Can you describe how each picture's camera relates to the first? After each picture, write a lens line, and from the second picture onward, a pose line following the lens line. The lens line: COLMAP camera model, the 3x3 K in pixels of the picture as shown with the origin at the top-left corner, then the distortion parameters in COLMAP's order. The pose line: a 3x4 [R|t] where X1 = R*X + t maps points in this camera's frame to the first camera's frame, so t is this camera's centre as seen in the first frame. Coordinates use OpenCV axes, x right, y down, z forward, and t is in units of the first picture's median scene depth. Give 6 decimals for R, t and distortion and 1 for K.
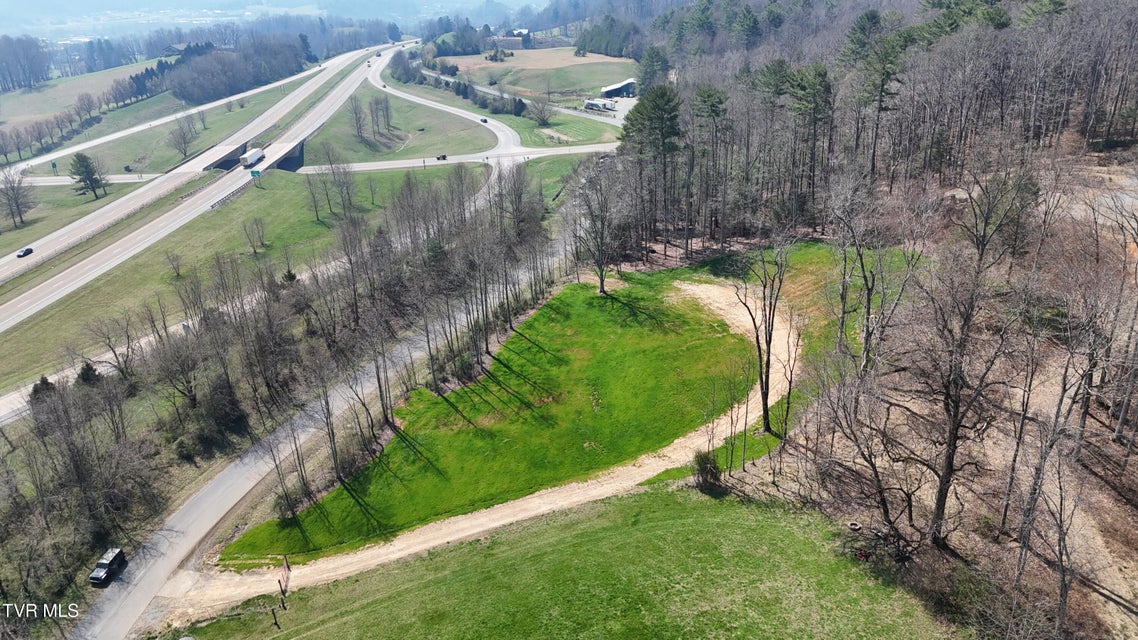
lens RADIAL K [[831.4, 0, 570.5], [0, 831.4, 323.5], [0, 0, 1]] dist [0.075092, -0.064199]
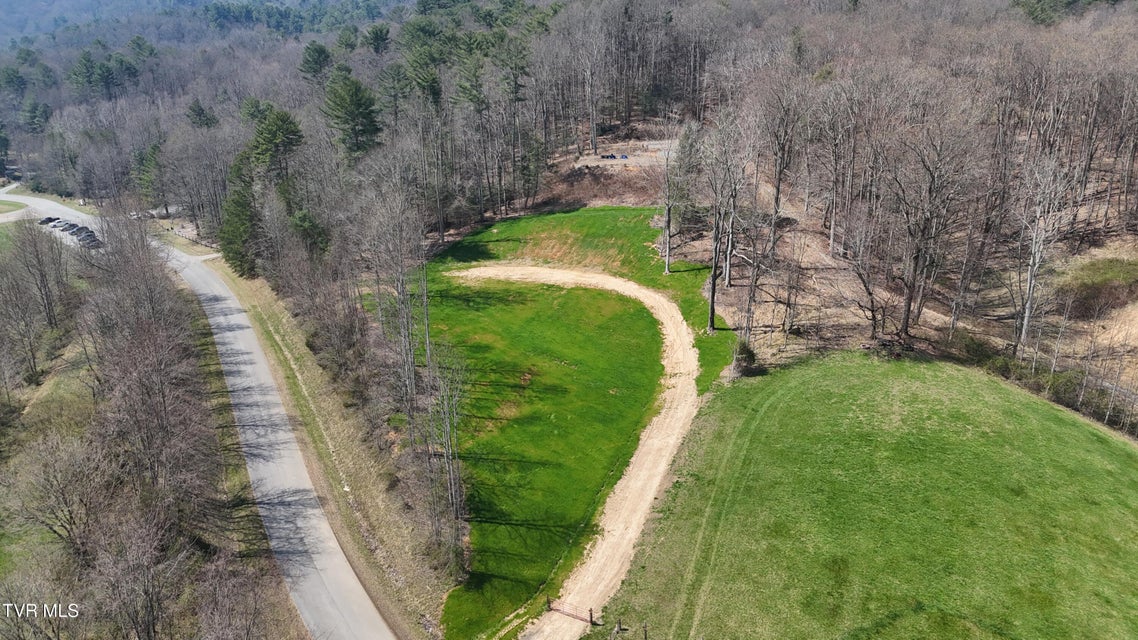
lens RADIAL K [[831.4, 0, 570.5], [0, 831.4, 323.5], [0, 0, 1]] dist [0.075092, -0.064199]
pose [[0.619993, -0.228936, 0.750465, -0.561438], [0.300099, 0.952948, 0.042780, 0.008770], [-0.724948, 0.198690, 0.659525, 0.286534]]
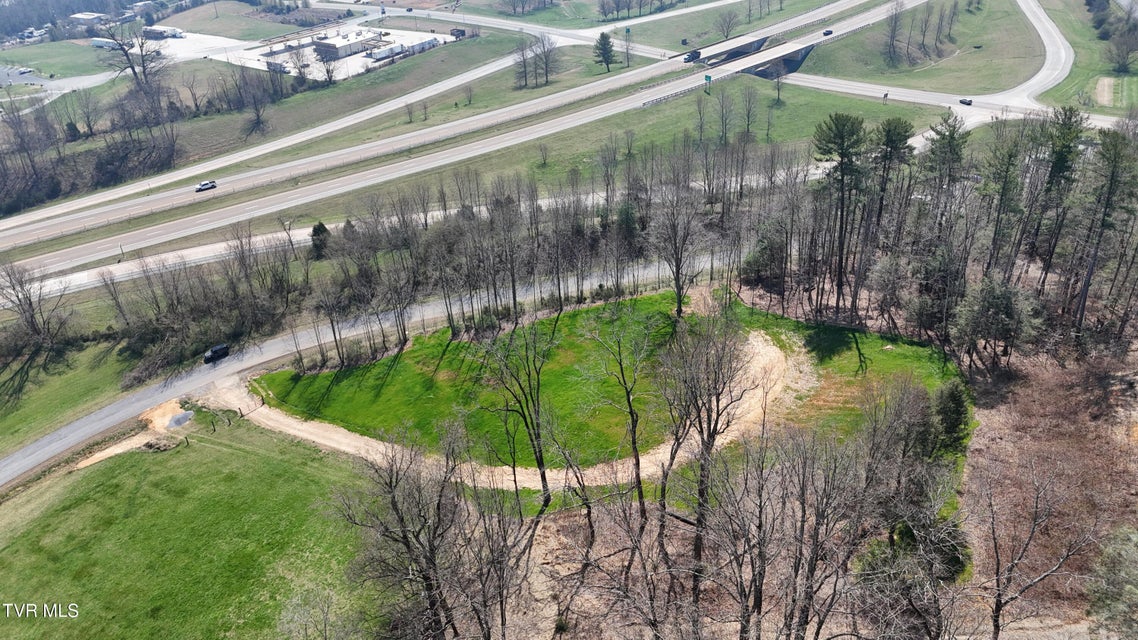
lens RADIAL K [[831.4, 0, 570.5], [0, 831.4, 323.5], [0, 0, 1]] dist [0.075092, -0.064199]
pose [[0.652203, 0.399188, -0.644422, 0.625804], [-0.277663, 0.916833, 0.286917, -0.285635], [0.705361, -0.008196, 0.708801, 0.215438]]
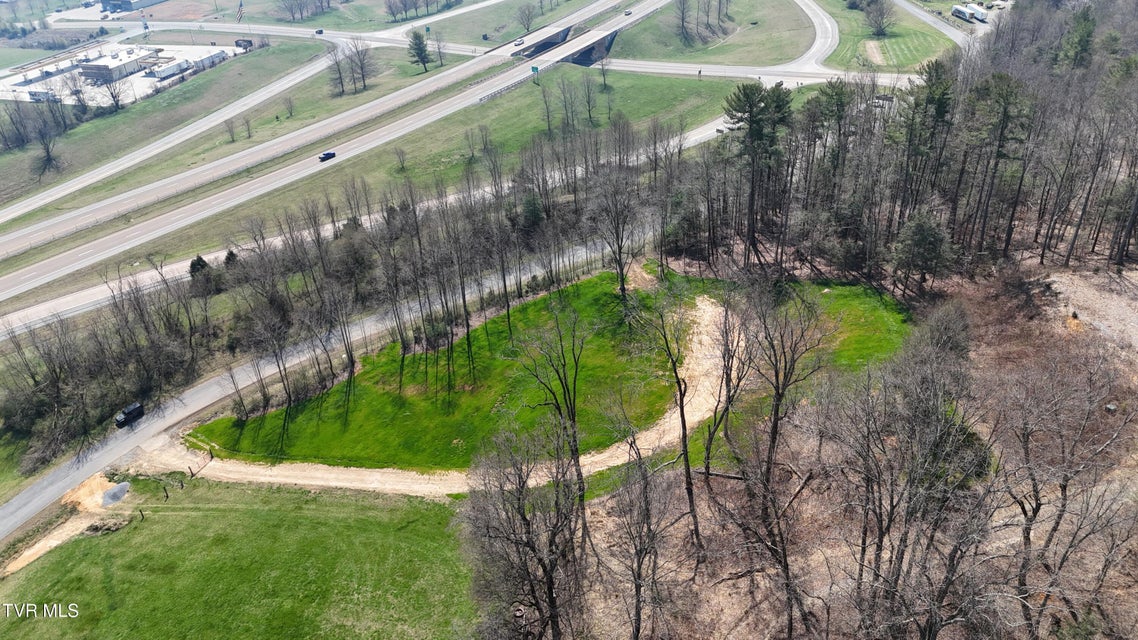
lens RADIAL K [[831.4, 0, 570.5], [0, 831.4, 323.5], [0, 0, 1]] dist [0.075092, -0.064199]
pose [[0.847835, 0.278076, -0.451496, 0.477263], [-0.191918, 0.954659, 0.227584, -0.227885], [0.494311, -0.106304, 0.862761, 0.087928]]
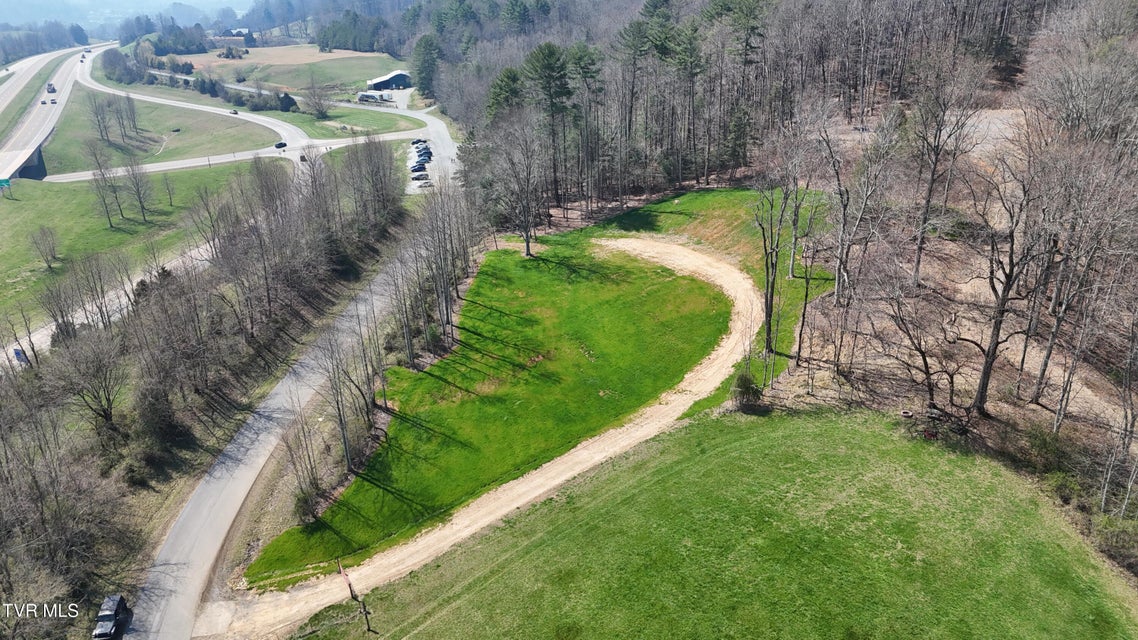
lens RADIAL K [[831.4, 0, 570.5], [0, 831.4, 323.5], [0, 0, 1]] dist [0.075092, -0.064199]
pose [[0.943732, -0.122206, 0.307303, -0.232403], [0.124826, 0.992115, 0.011193, 0.038166], [-0.306248, 0.027797, 0.951546, 0.069383]]
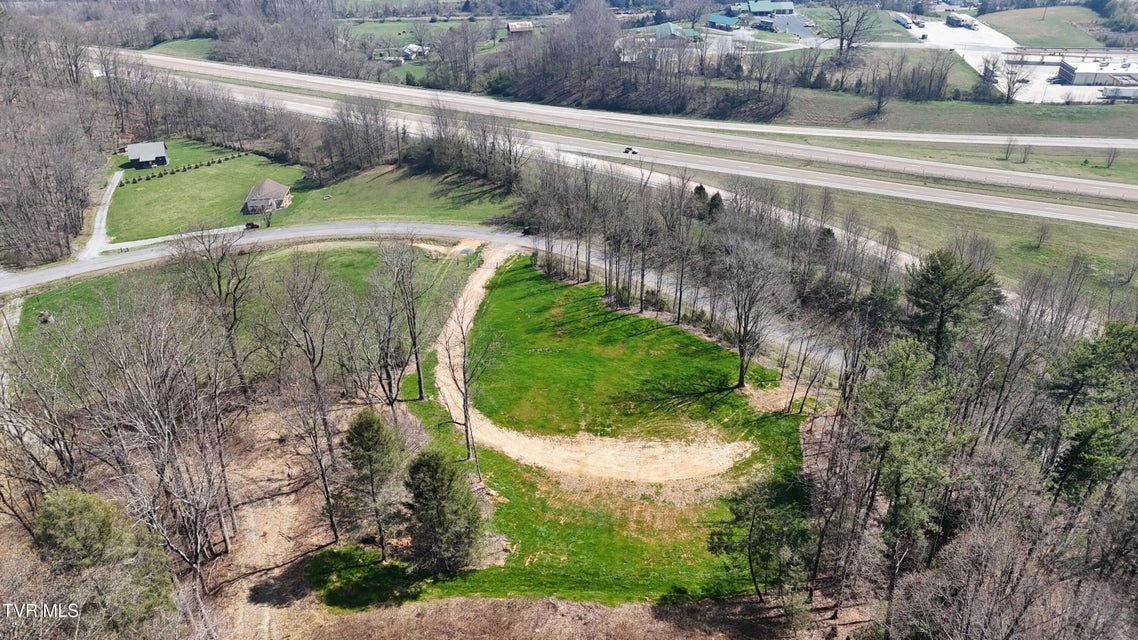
lens RADIAL K [[831.4, 0, 570.5], [0, 831.4, 323.5], [0, 0, 1]] dist [0.075092, -0.064199]
pose [[-0.380838, 0.497323, -0.779508, 0.791459], [-0.341297, 0.707899, 0.618381, -0.591521], [0.859348, 0.501547, -0.099860, 0.942454]]
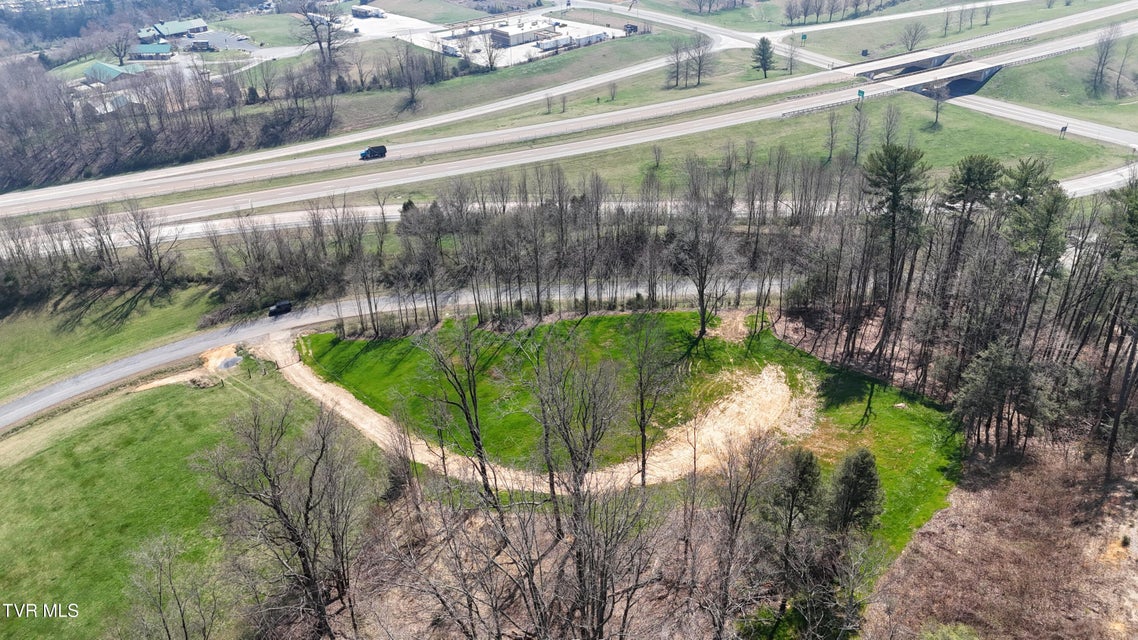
lens RADIAL K [[831.4, 0, 570.5], [0, 831.4, 323.5], [0, 0, 1]] dist [0.075092, -0.064199]
pose [[0.425164, 0.482327, -0.765896, 0.731261], [-0.334437, 0.870017, 0.362245, -0.357590], [0.841063, 0.102131, 0.531208, 0.381959]]
